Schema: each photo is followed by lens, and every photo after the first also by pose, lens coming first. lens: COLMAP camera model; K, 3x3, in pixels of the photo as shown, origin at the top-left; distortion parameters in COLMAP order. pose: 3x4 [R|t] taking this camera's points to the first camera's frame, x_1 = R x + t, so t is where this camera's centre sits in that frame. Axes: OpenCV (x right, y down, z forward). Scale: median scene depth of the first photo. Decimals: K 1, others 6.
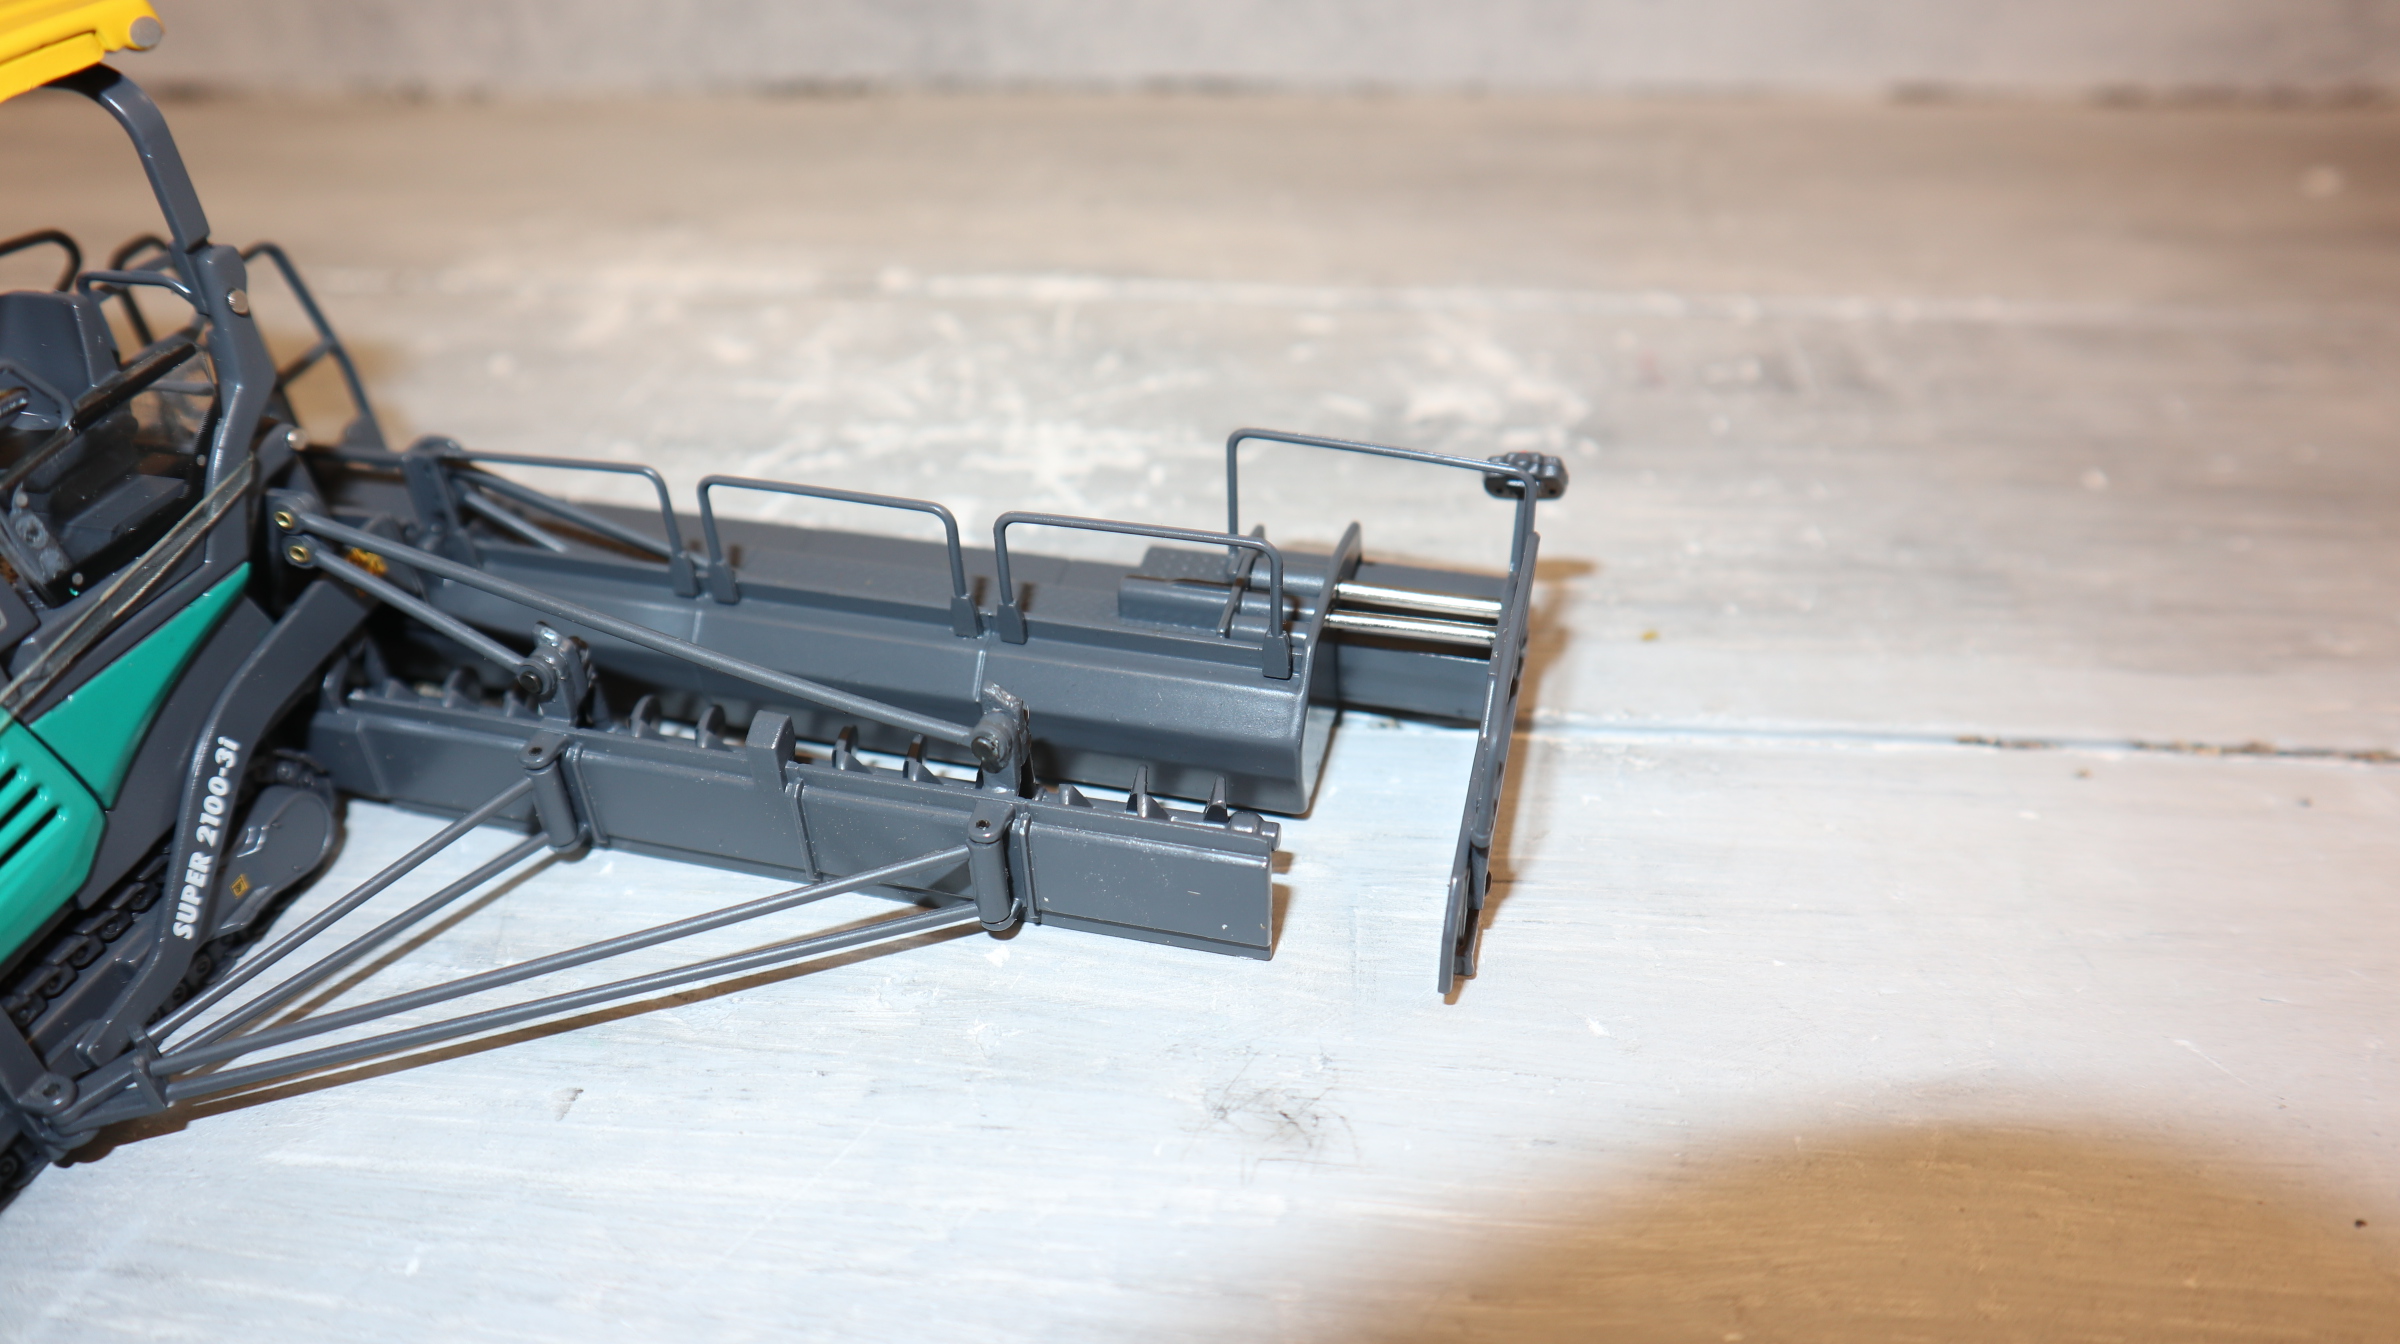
lens RADIAL K [[1645.2, 0, 1184.5], [0, 1645.2, 658.3], [0, 0, 1]] dist [-0.064147, 0.018273]
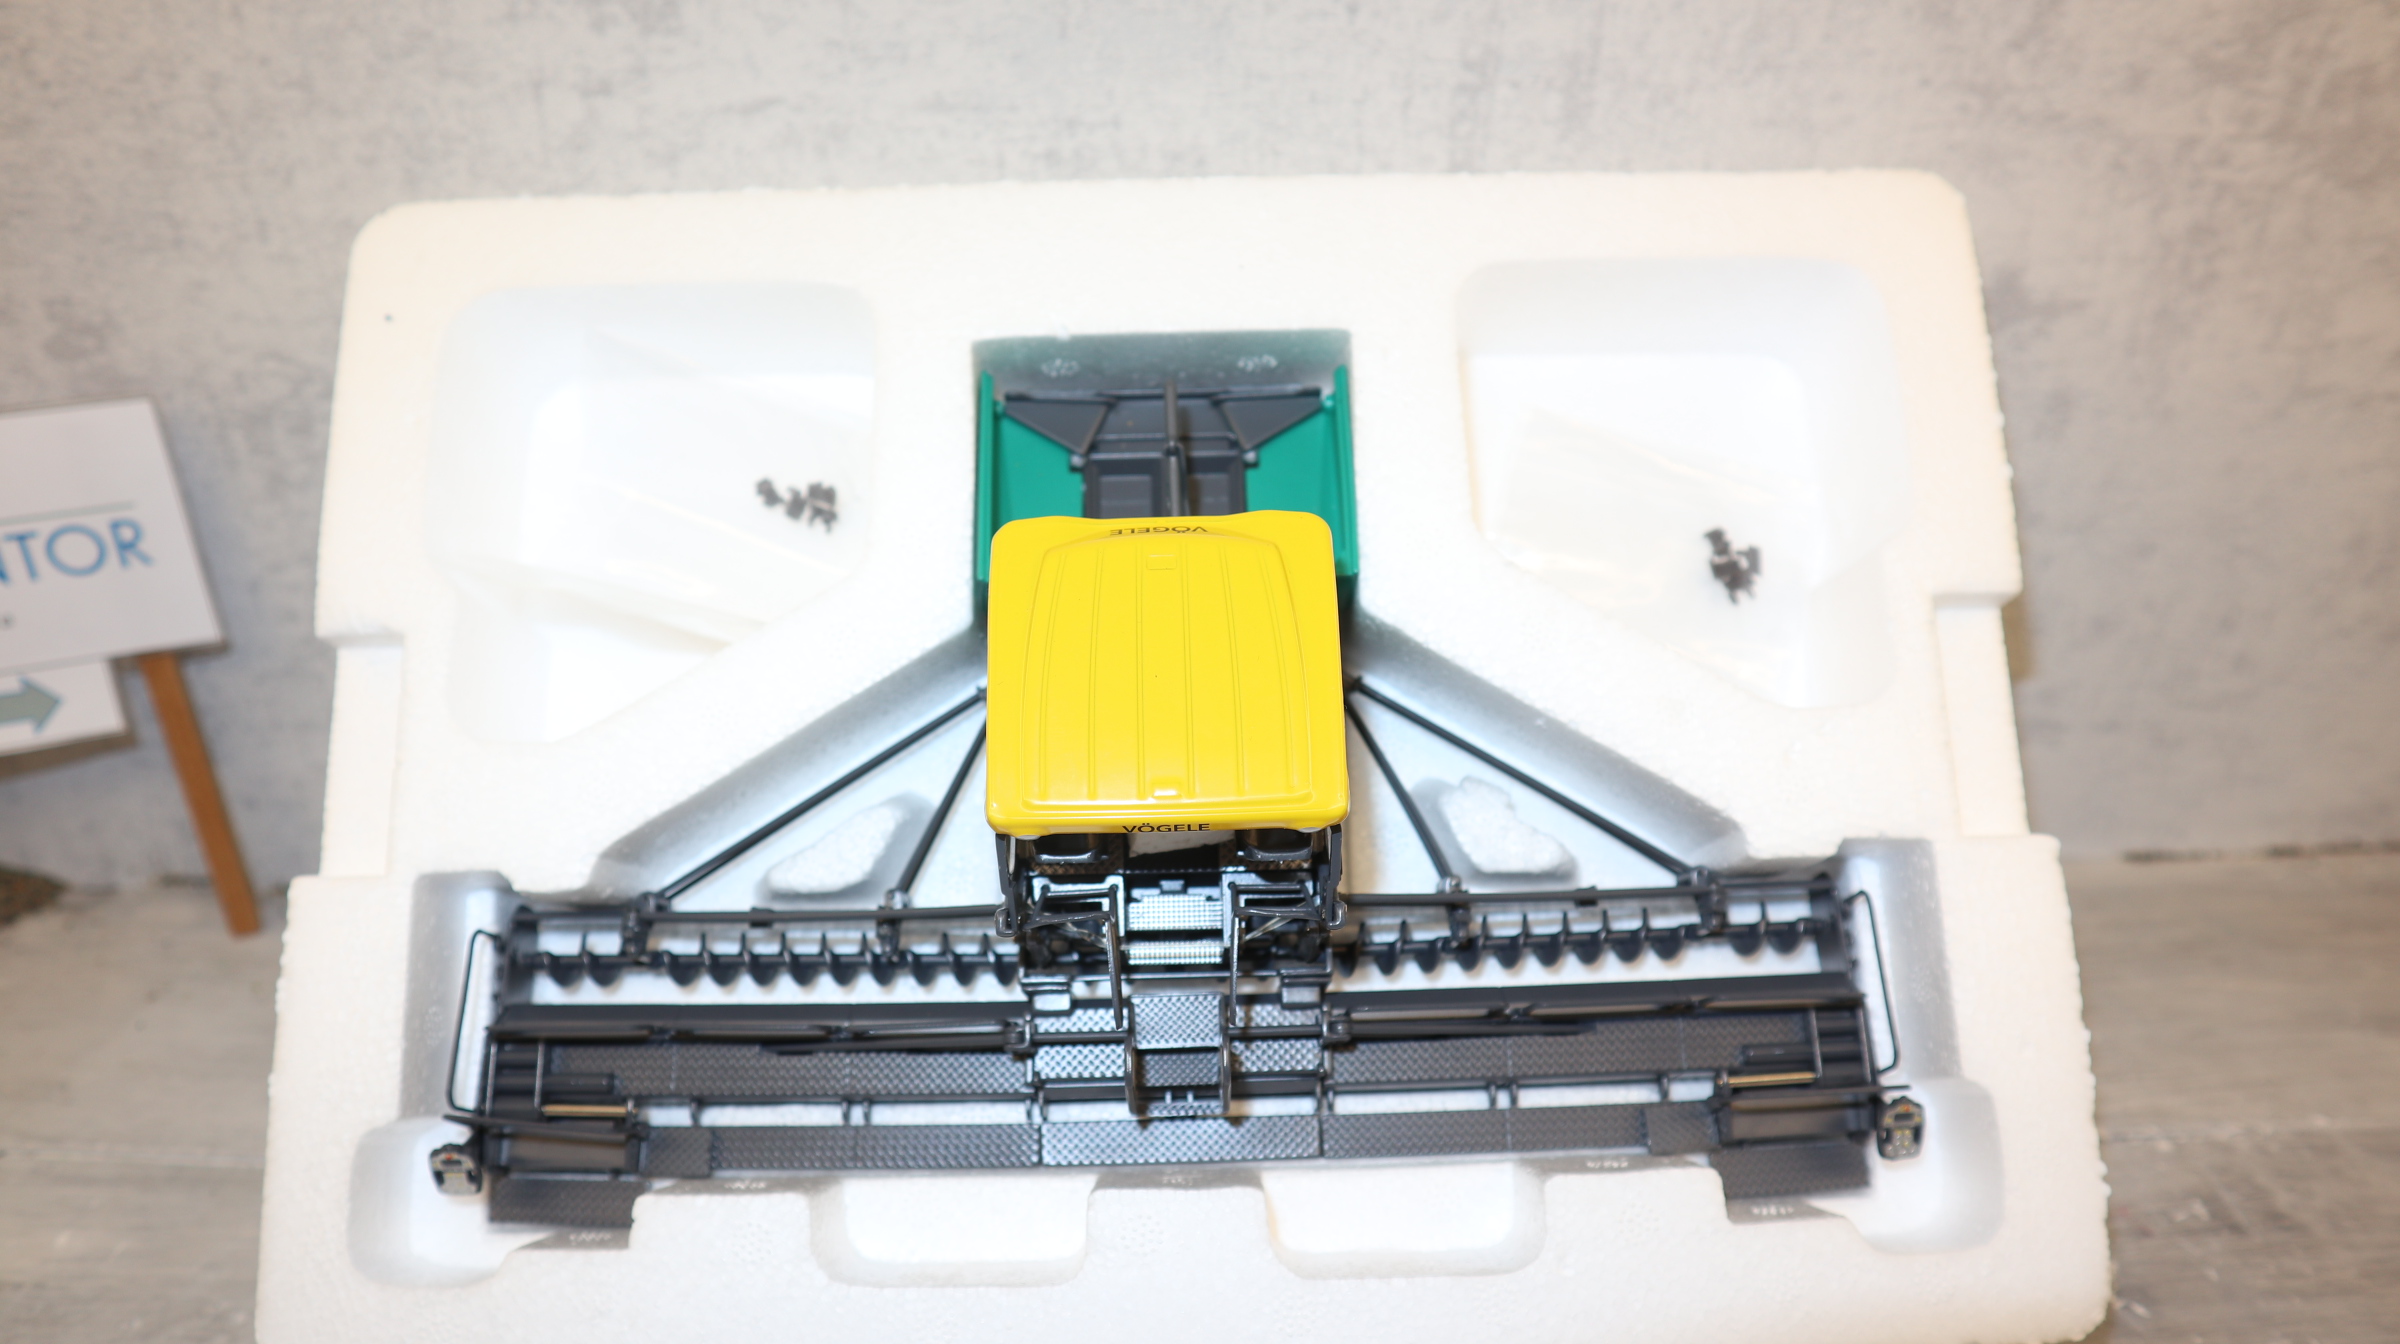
lens RADIAL K [[1689.3, 0, 1194.2], [0, 1689.3, 678.9], [0, 0, 1]] dist [-0.112157, 0.067904]
pose [[0.988770, -0.054377, 0.139201, -0.697783], [0.074296, 0.987052, -0.142159, -0.505873], [-0.129669, 0.150905, 0.980007, -0.337972]]
